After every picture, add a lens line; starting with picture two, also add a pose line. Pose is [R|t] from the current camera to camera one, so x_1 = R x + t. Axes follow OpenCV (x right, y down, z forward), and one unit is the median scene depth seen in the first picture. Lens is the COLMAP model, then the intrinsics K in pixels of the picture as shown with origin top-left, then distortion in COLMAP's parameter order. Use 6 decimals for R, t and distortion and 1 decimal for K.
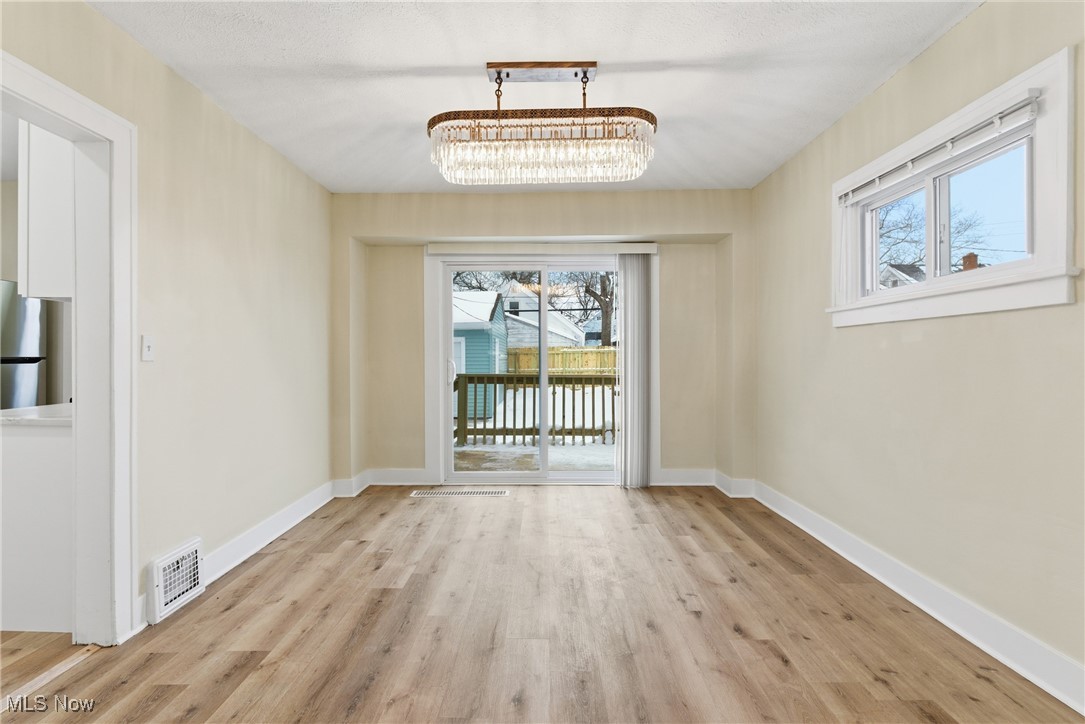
lens RADIAL K [[518.2, 0, 542.1], [0, 518.2, 356.8], [0, 0, 1]] dist [0.003011, -0.001047]
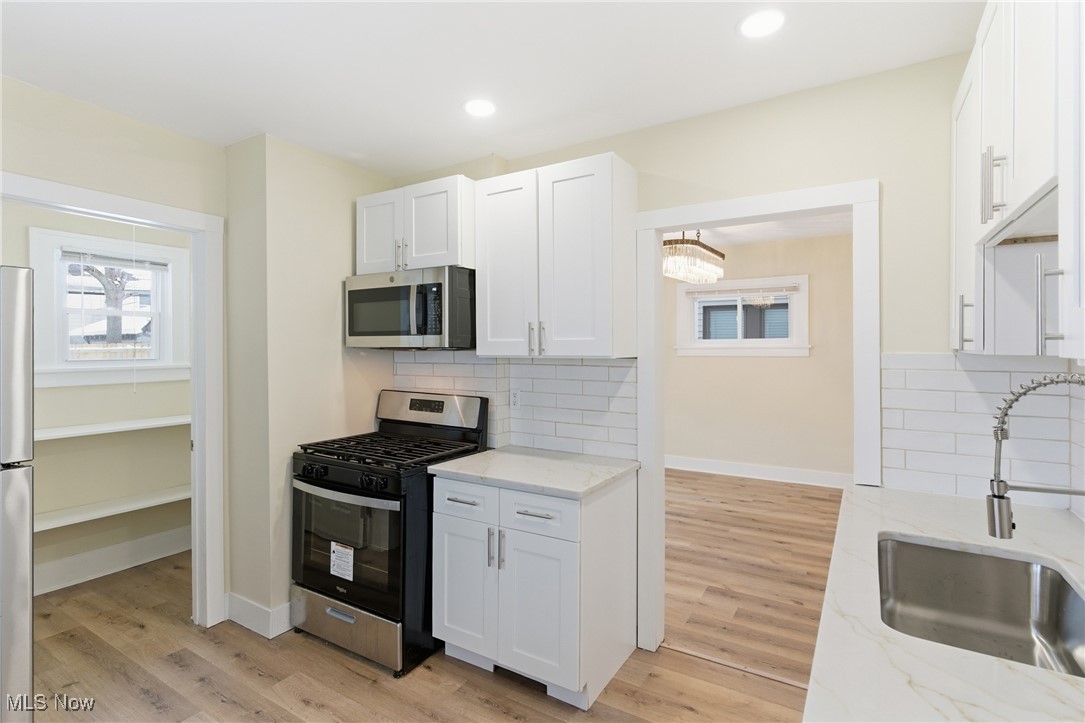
lens RADIAL K [[518.2, 0, 548.9], [0, 518.2, 353.3], [0, 0, 1]] dist [0.003011, -0.001047]
pose [[0.507120, -0.010037, 0.861817, -2.077539], [0.000890, 0.999938, 0.011122, -0.137987], [-0.861875, -0.004874, 0.507098, 0.631584]]
